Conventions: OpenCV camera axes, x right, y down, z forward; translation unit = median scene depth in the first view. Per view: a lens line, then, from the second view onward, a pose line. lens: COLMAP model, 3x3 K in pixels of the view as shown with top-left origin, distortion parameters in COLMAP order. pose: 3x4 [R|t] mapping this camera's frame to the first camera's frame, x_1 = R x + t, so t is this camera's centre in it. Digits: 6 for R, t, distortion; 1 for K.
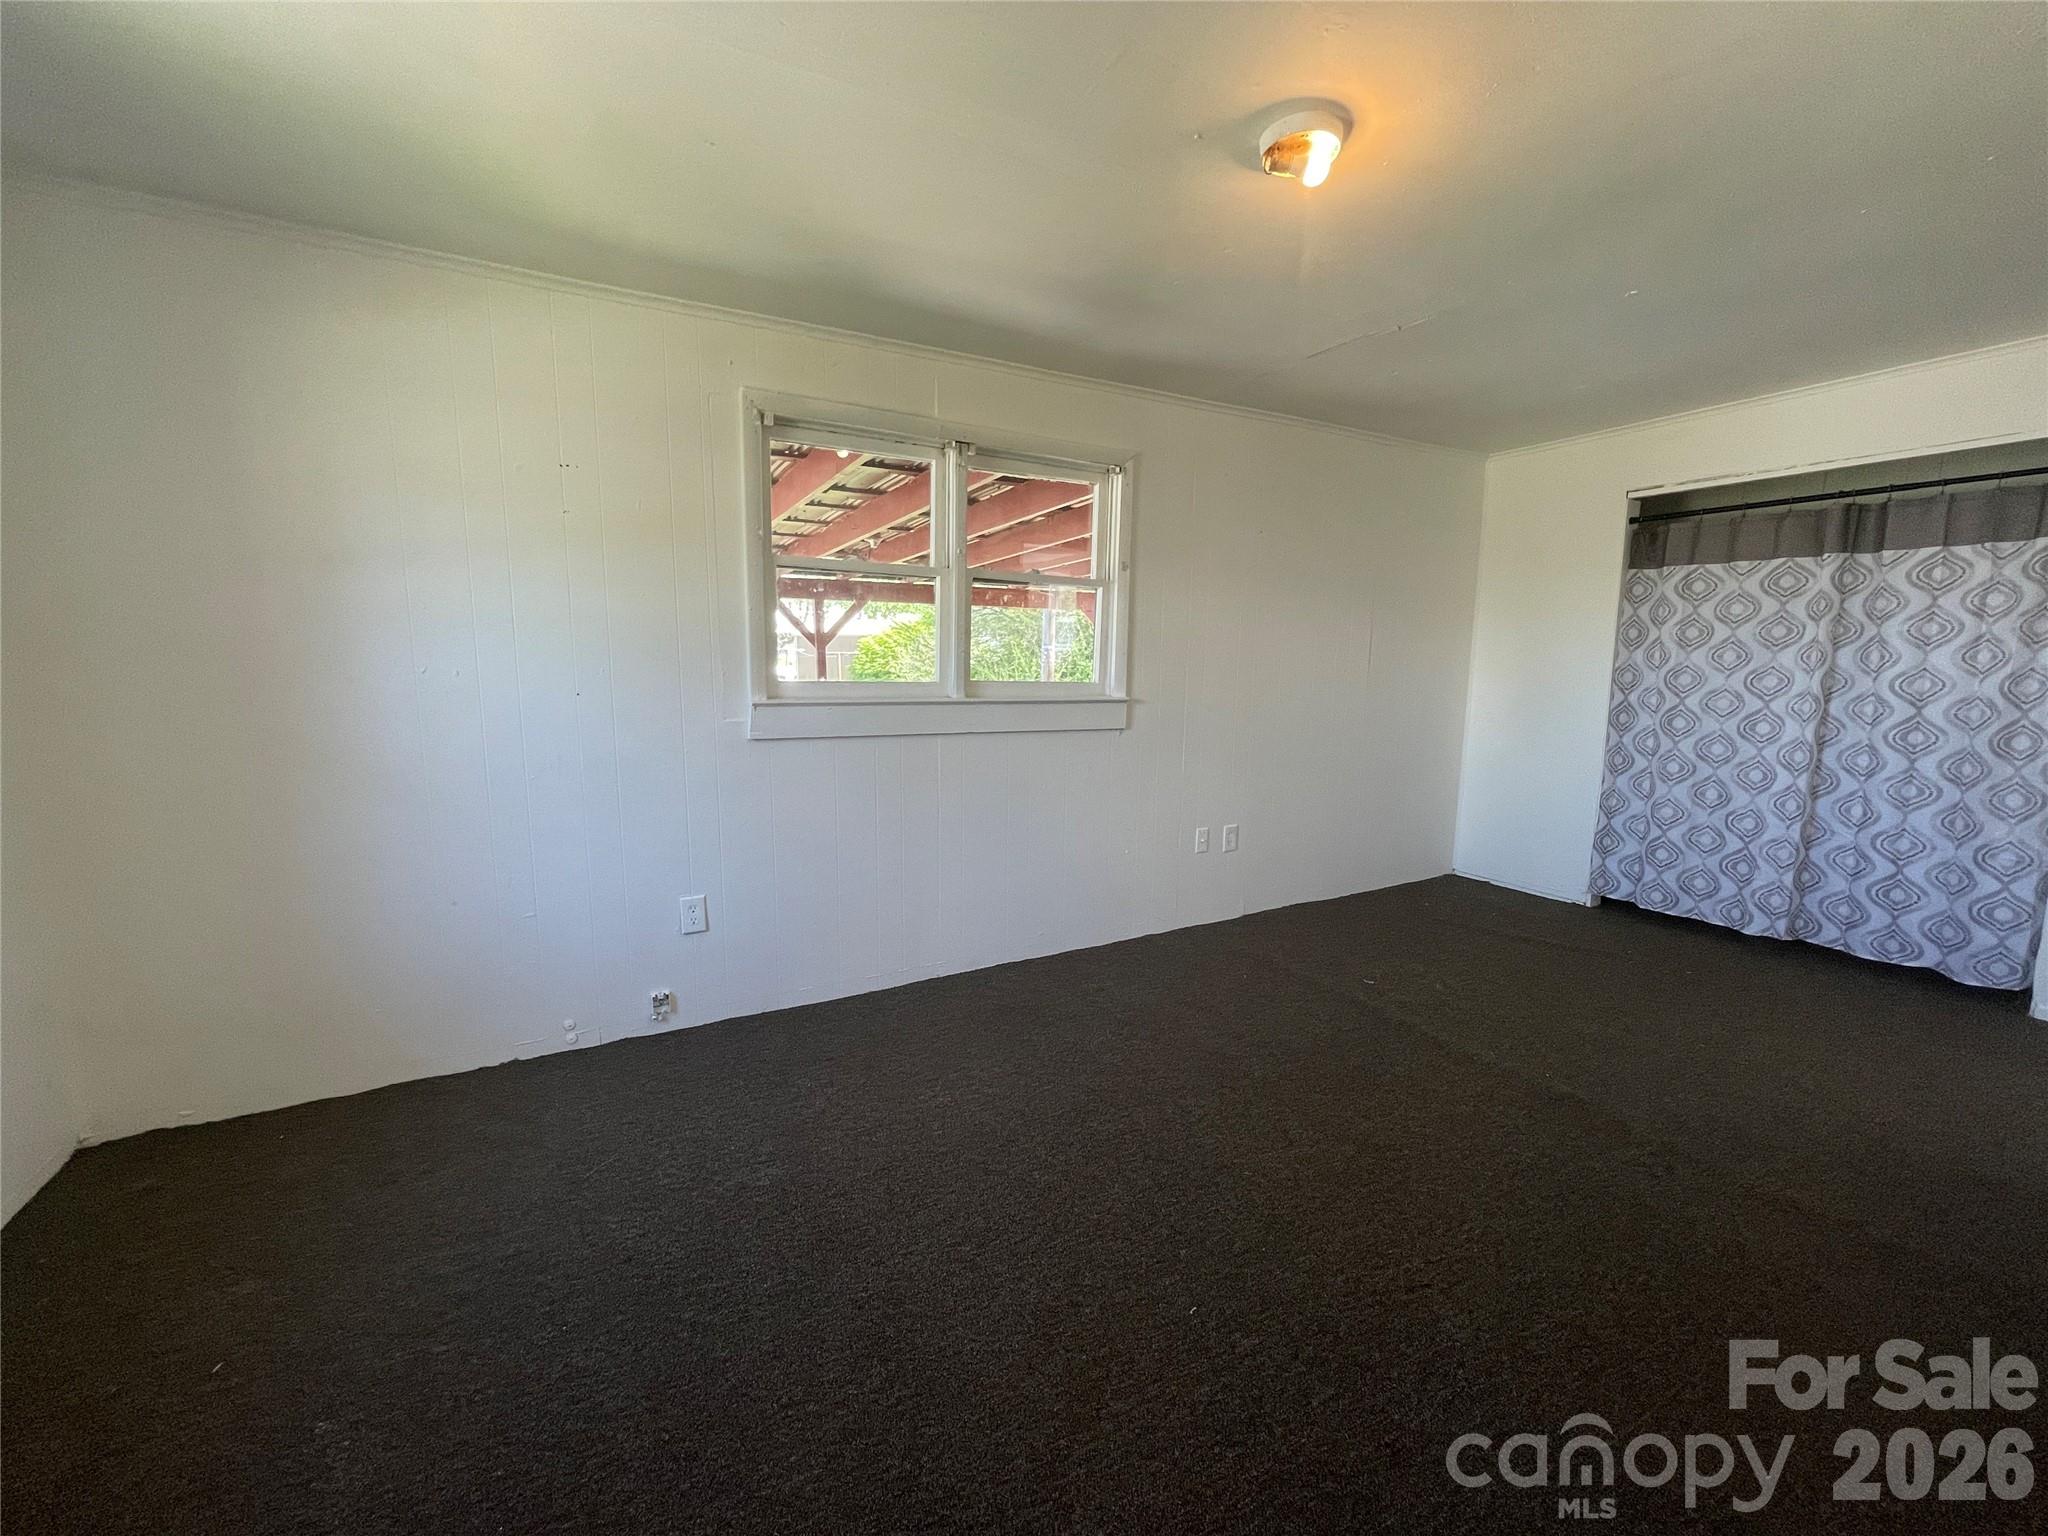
lens RADIAL K [[829.1, 0, 1020.8], [0, 829.1, 769.2], [0, 0, 1]] dist [0.000009, 0.000081]
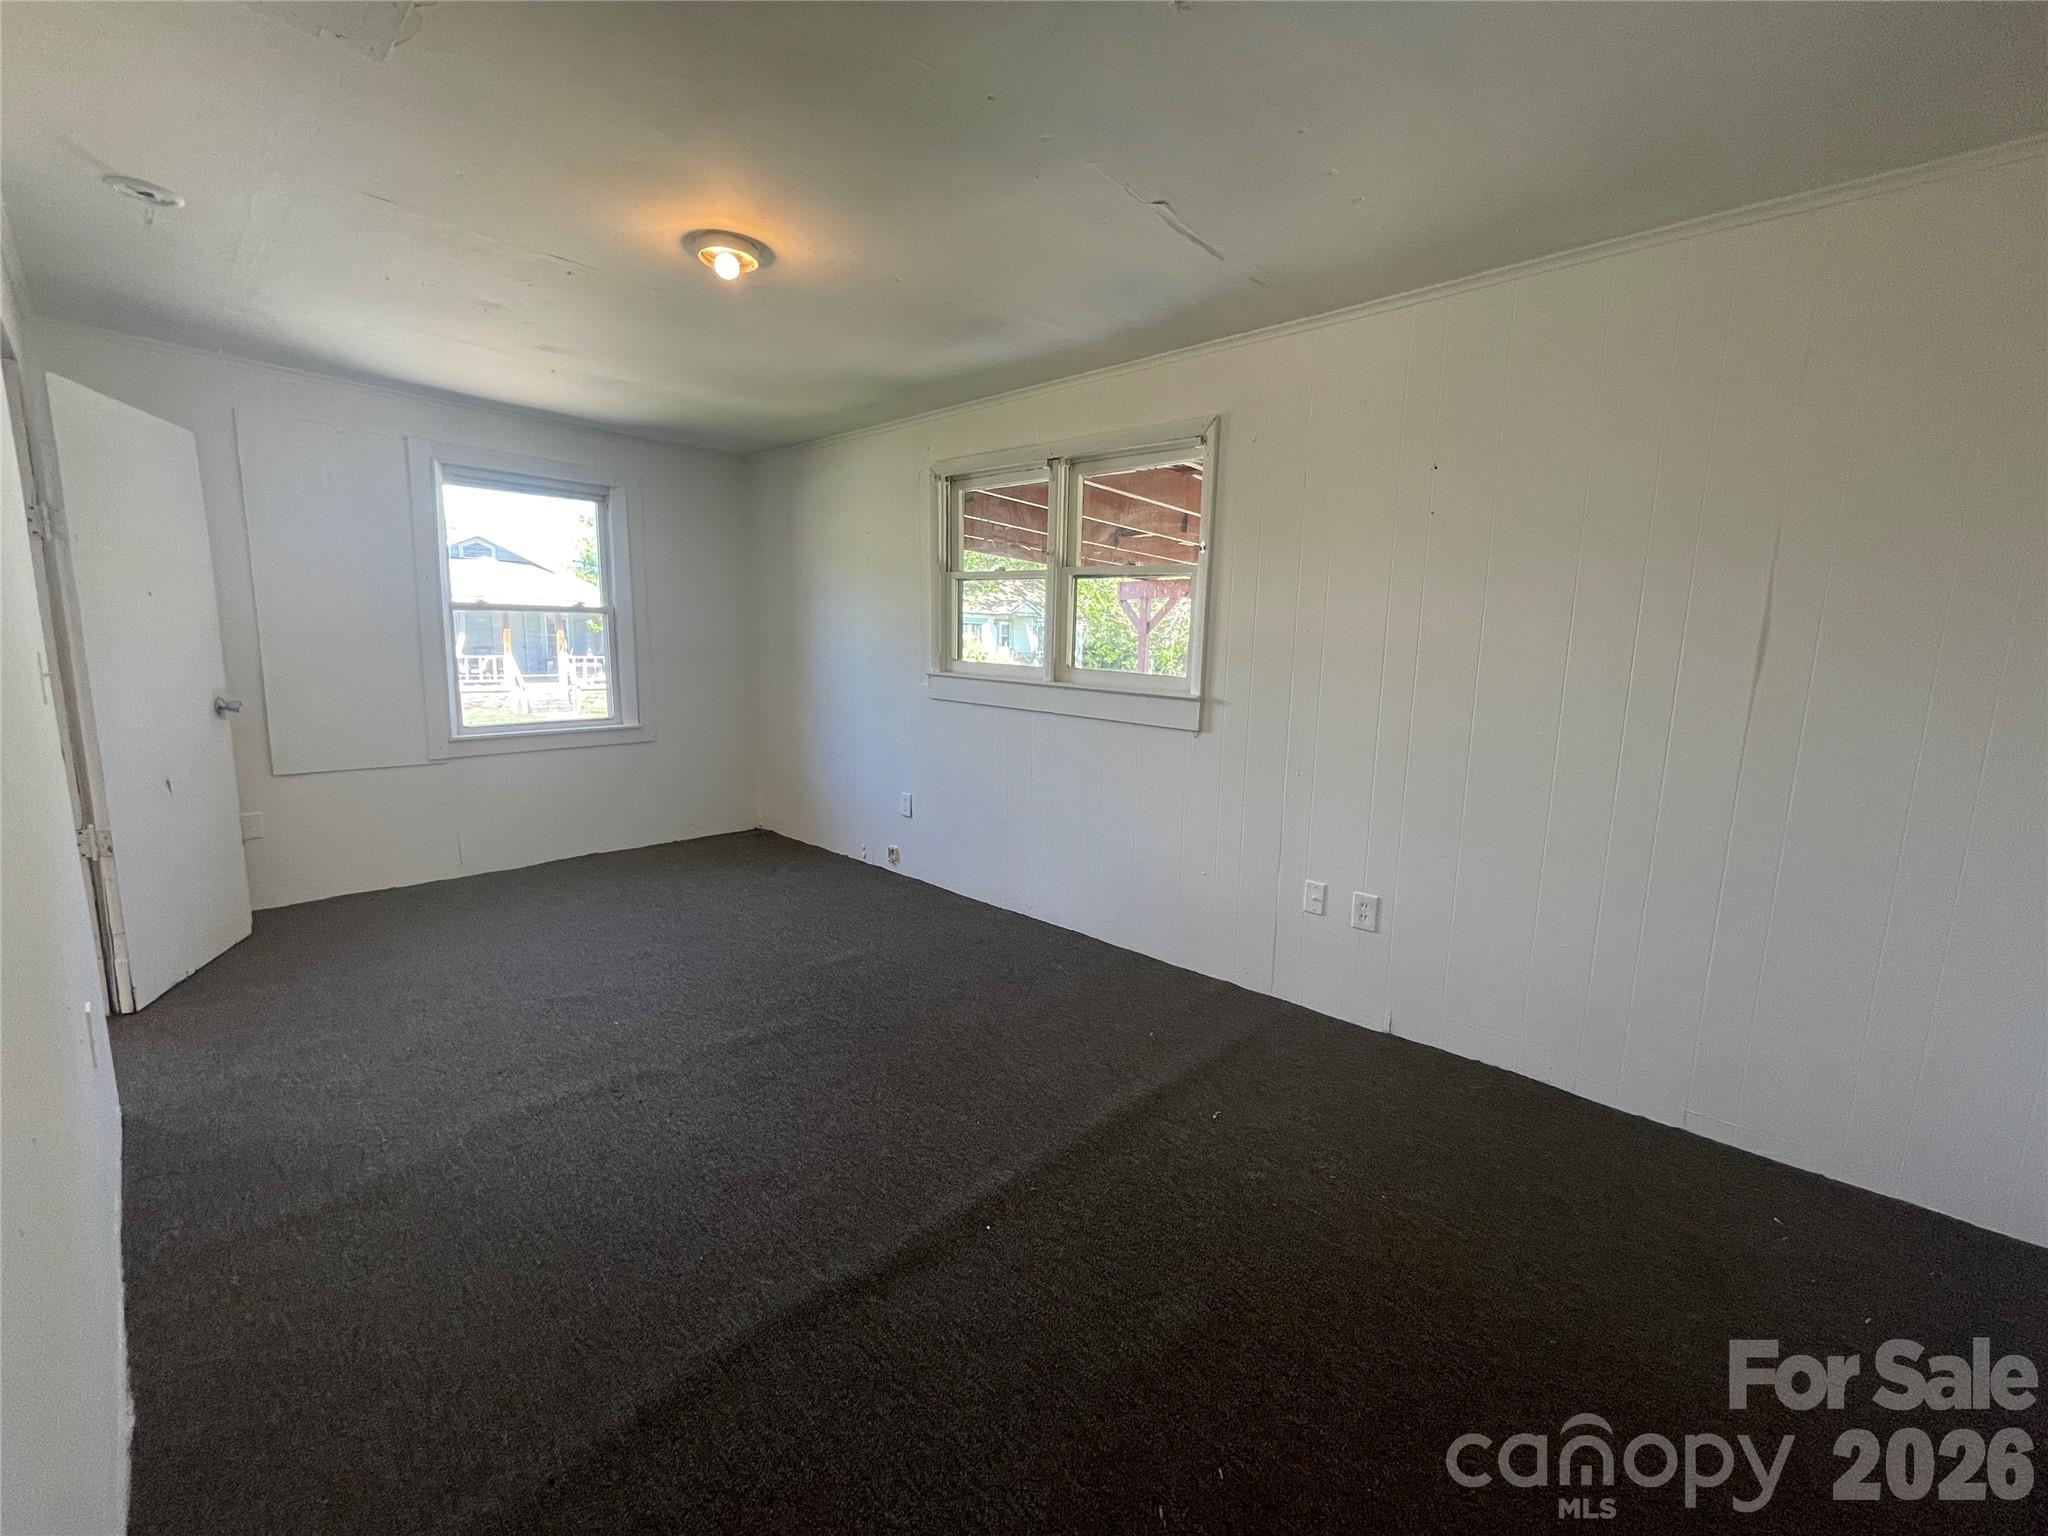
lens RADIAL K [[807.9, 0, 1013.4], [0, 807.9, 777.5], [0, 0, 1]] dist [-0.014607, -0.000105]
pose [[0.316612, 0.157942, -0.935313, 0.898021], [-0.162730, 0.980466, 0.110482, -0.065235], [0.934492, 0.117224, 0.336129, 0.543036]]
